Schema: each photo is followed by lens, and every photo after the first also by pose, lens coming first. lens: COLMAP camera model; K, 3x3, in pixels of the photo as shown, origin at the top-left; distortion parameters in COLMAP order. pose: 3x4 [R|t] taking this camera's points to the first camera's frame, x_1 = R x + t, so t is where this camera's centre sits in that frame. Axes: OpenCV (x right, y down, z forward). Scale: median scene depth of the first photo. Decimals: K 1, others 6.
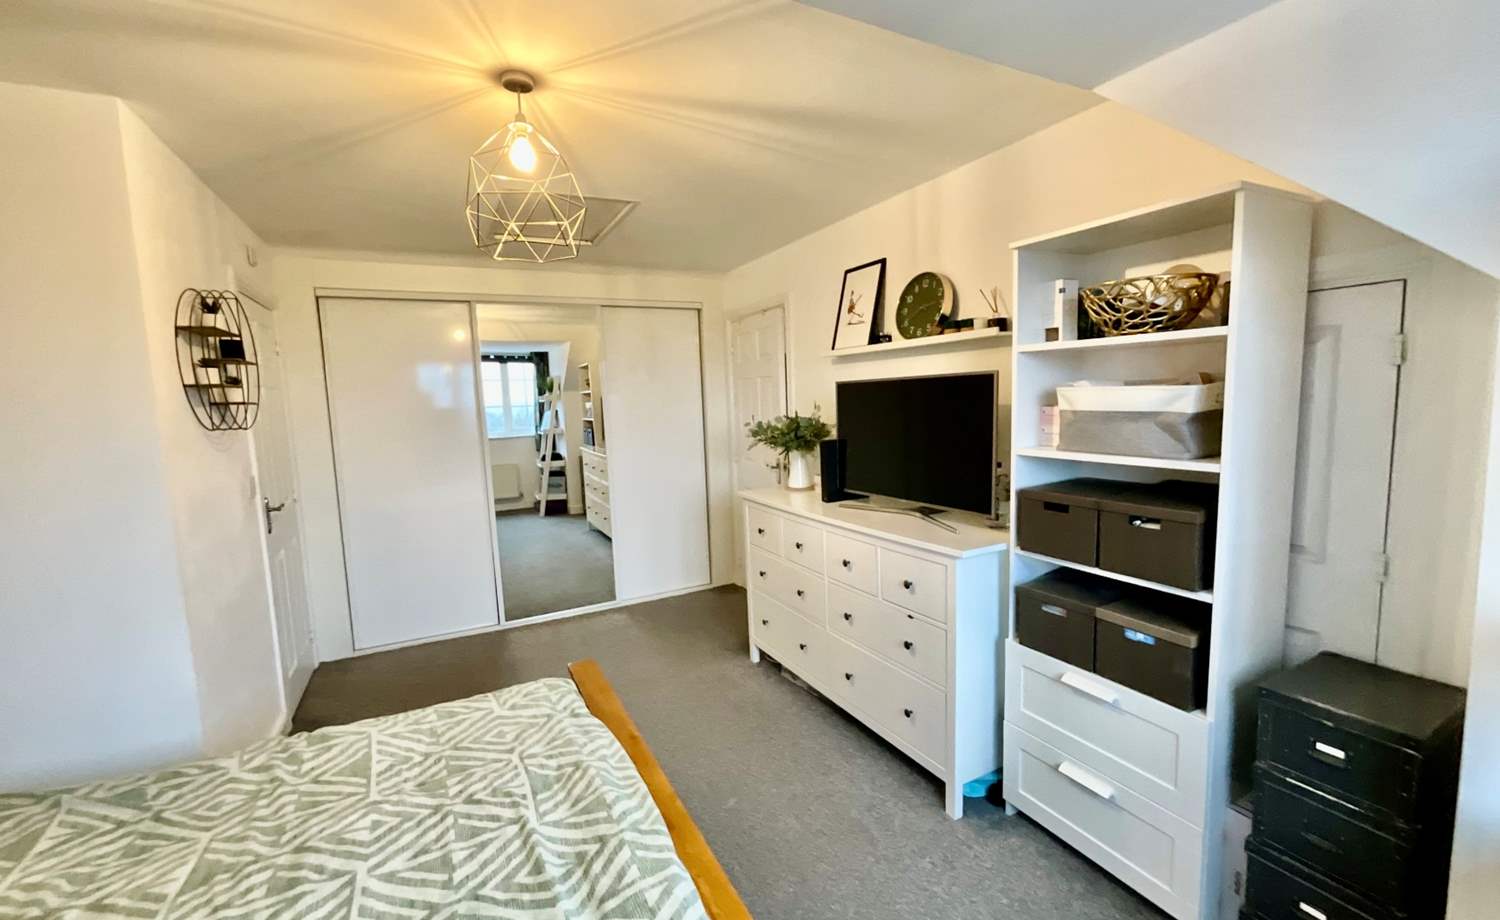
lens RADIAL K [[598.4, 0, 750.0], [0, 598.4, 460.0], [0, 0, 1]] dist [-0.001303, 0.000177]
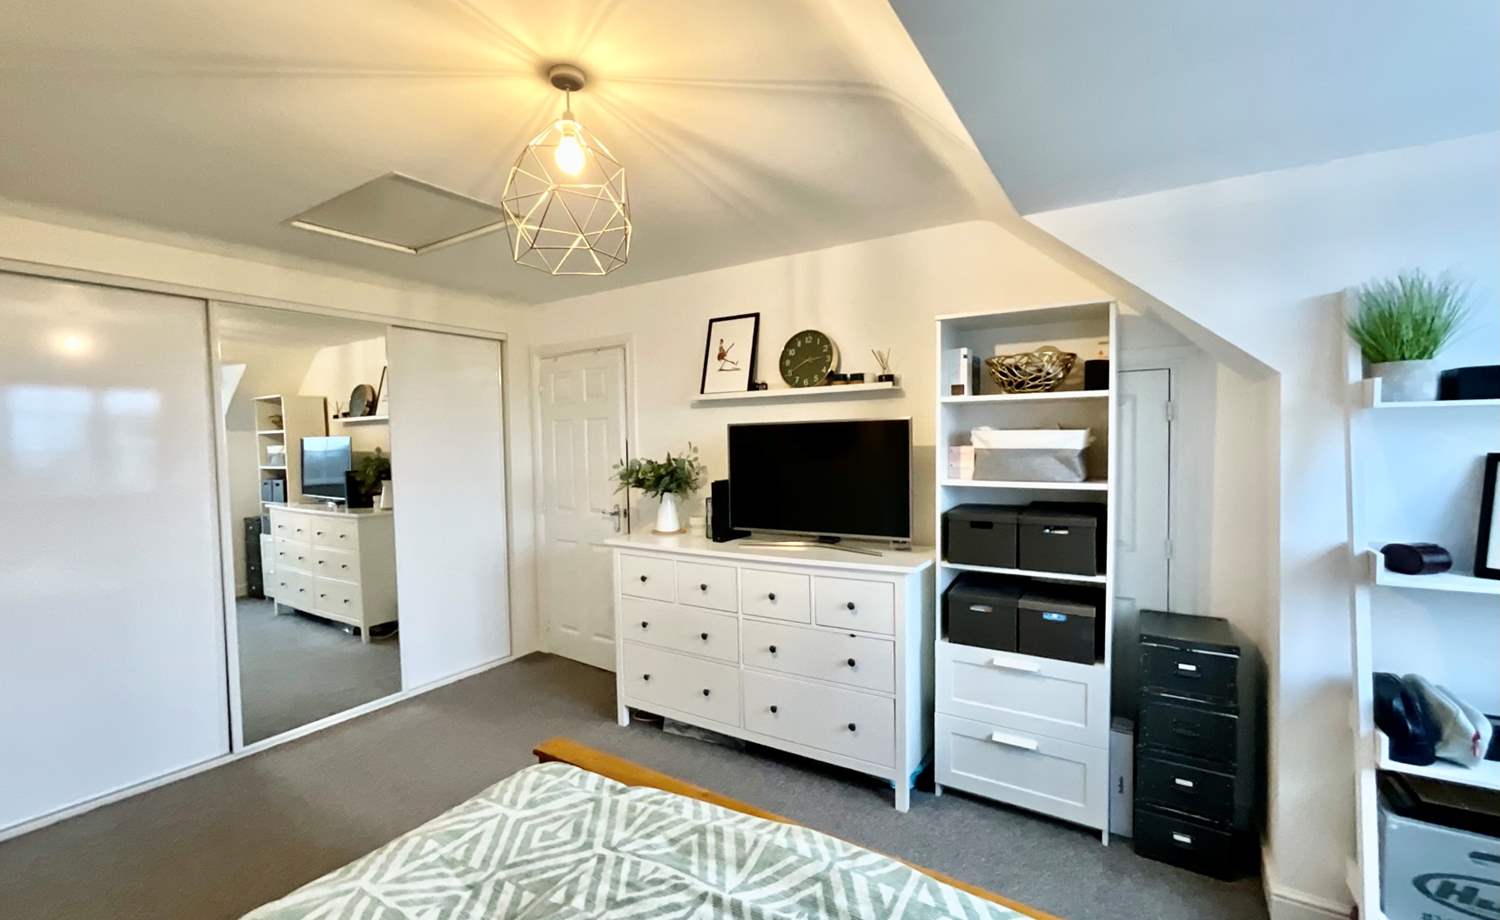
lens RADIAL K [[621.5, 0, 743.0], [0, 621.5, 464.1], [0, 0, 1]] dist [-0.000138, 0.000039]
pose [[0.871989, 0.001275, 0.489524, -0.517833], [0.038485, 0.996723, -0.071149, 0.022623], [-0.488011, 0.080881, 0.869082, 0.084366]]
